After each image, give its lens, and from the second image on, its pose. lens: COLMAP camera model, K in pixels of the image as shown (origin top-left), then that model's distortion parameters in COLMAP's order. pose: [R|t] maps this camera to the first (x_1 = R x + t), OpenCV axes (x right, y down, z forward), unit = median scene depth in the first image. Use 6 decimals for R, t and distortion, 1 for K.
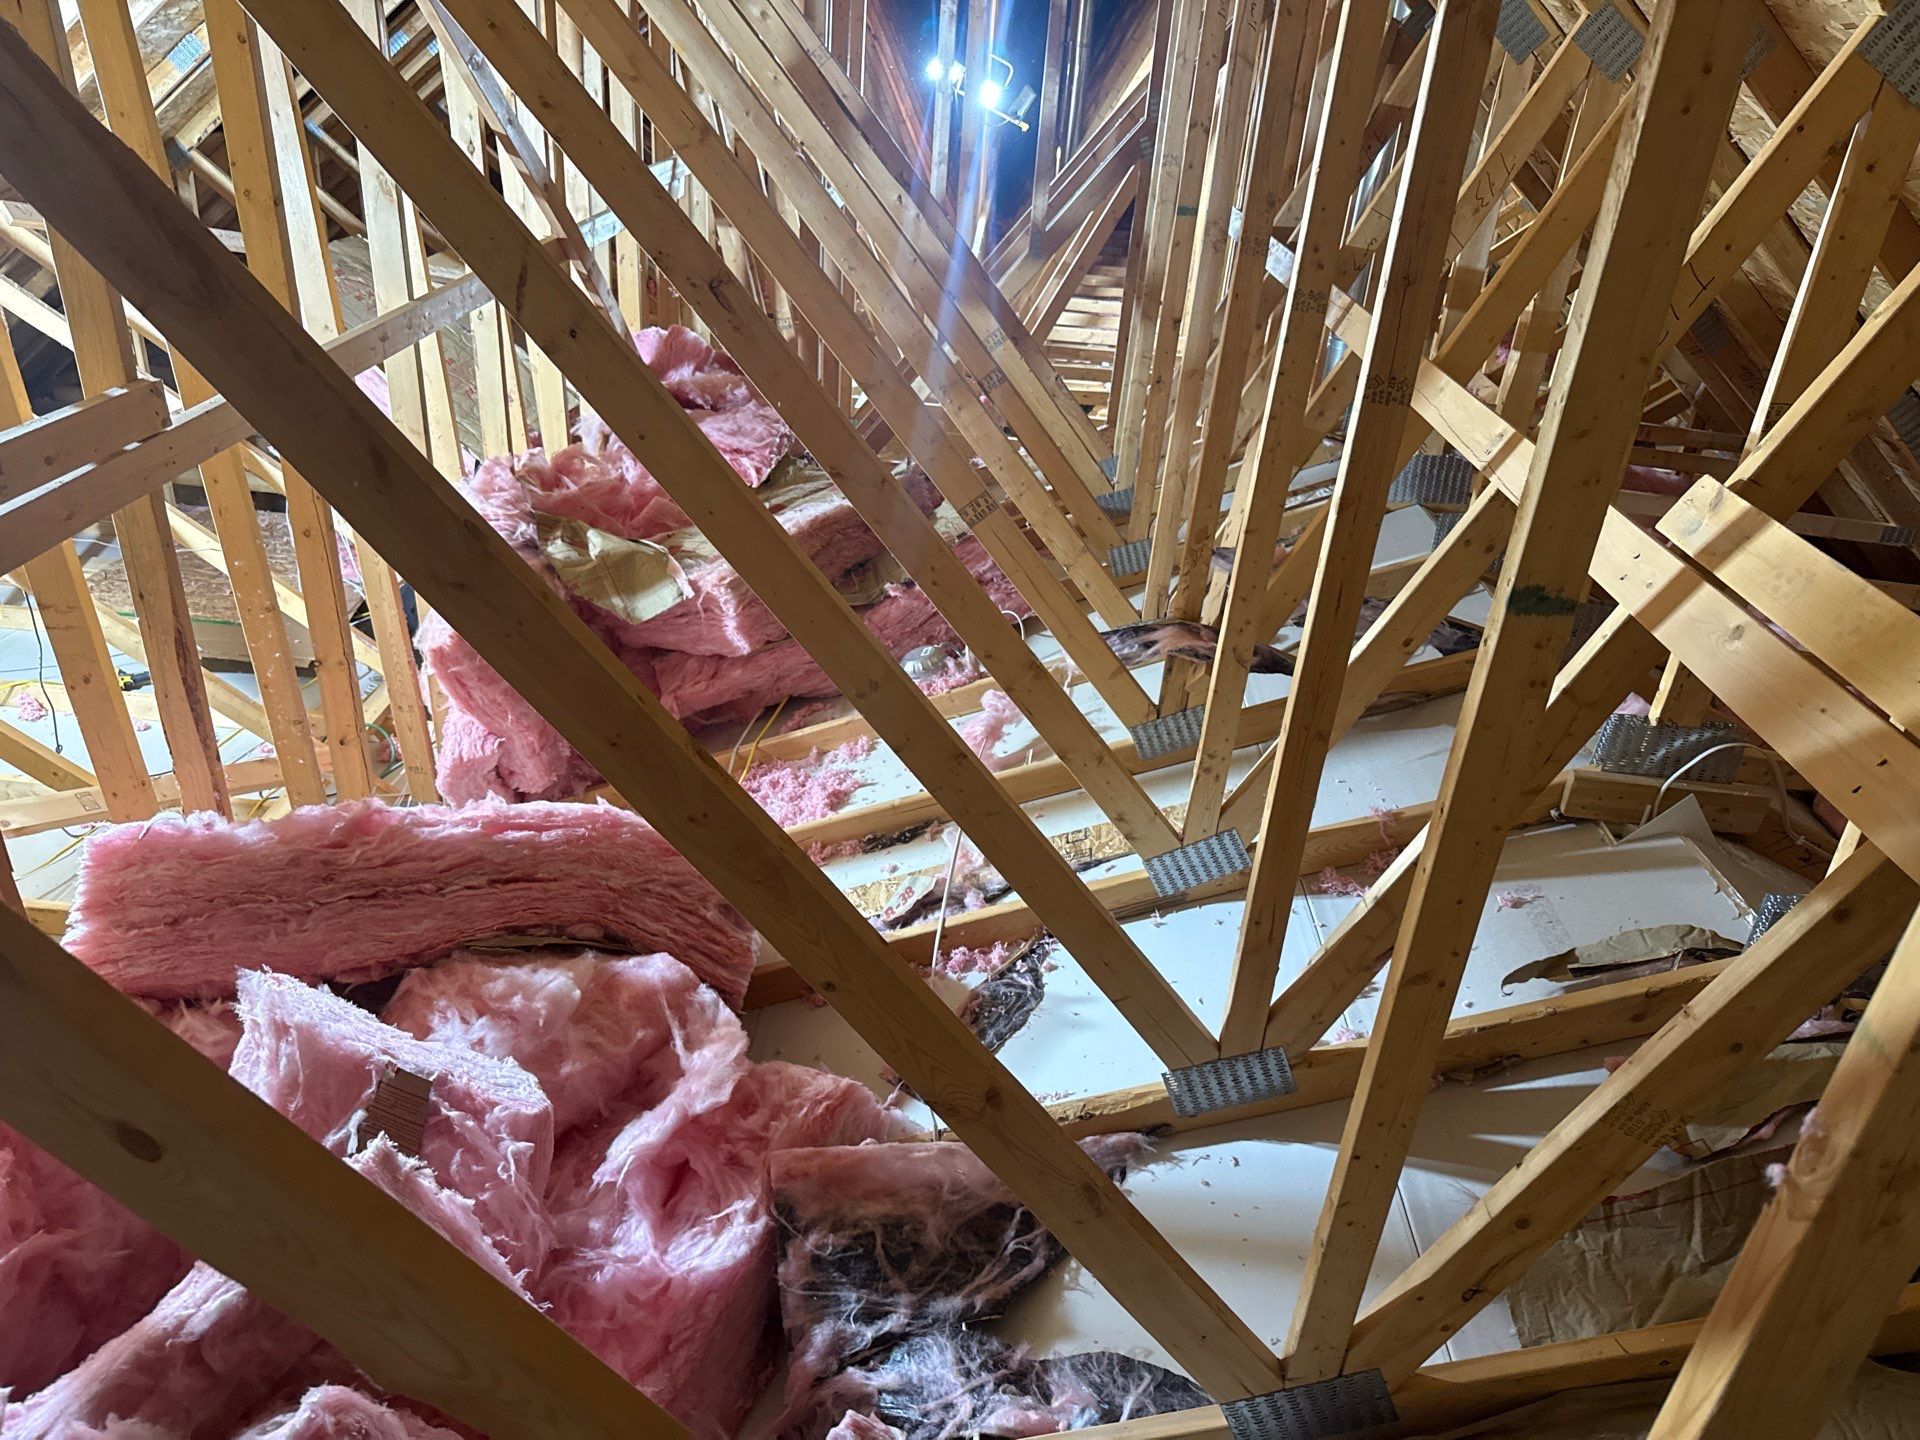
lens RADIAL K [[1309.8, 0, 1038.6], [0, 1309.8, 671.8], [0, 0, 1]] dist [0.127189, -0.178902]
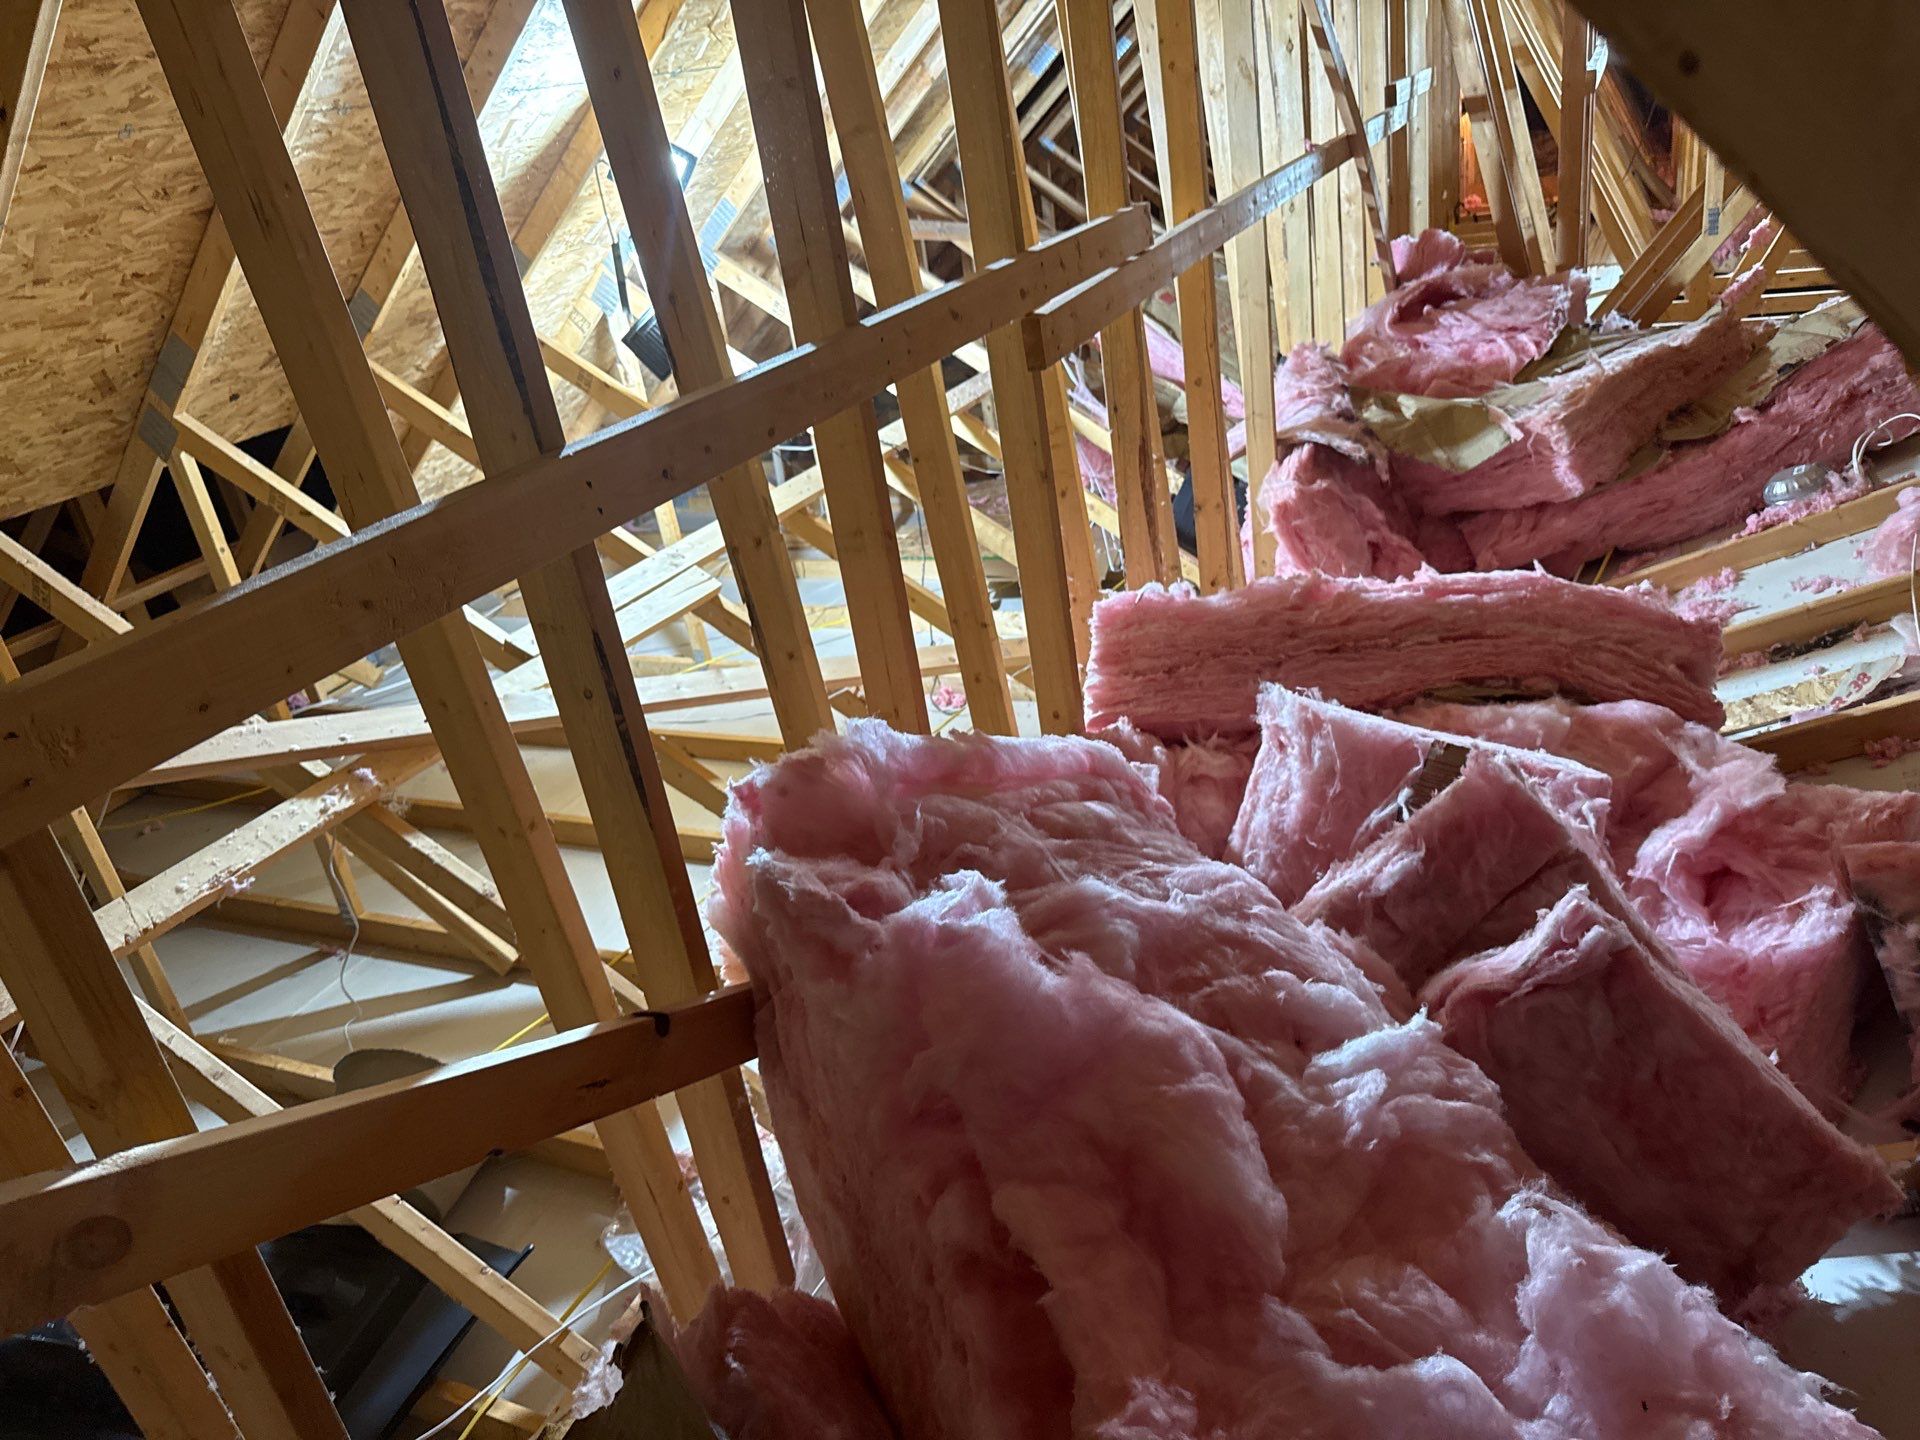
lens RADIAL K [[1356.5, 0, 960.0], [0, 1356.5, 720.0], [0, 0, 1]] dist [0.040360, -0.074580]
pose [[0.908195, -0.030379, -0.417444, -0.304211], [0.013387, 0.998961, -0.043573, 0.256195], [0.418333, 0.033984, 0.907658, -0.111119]]
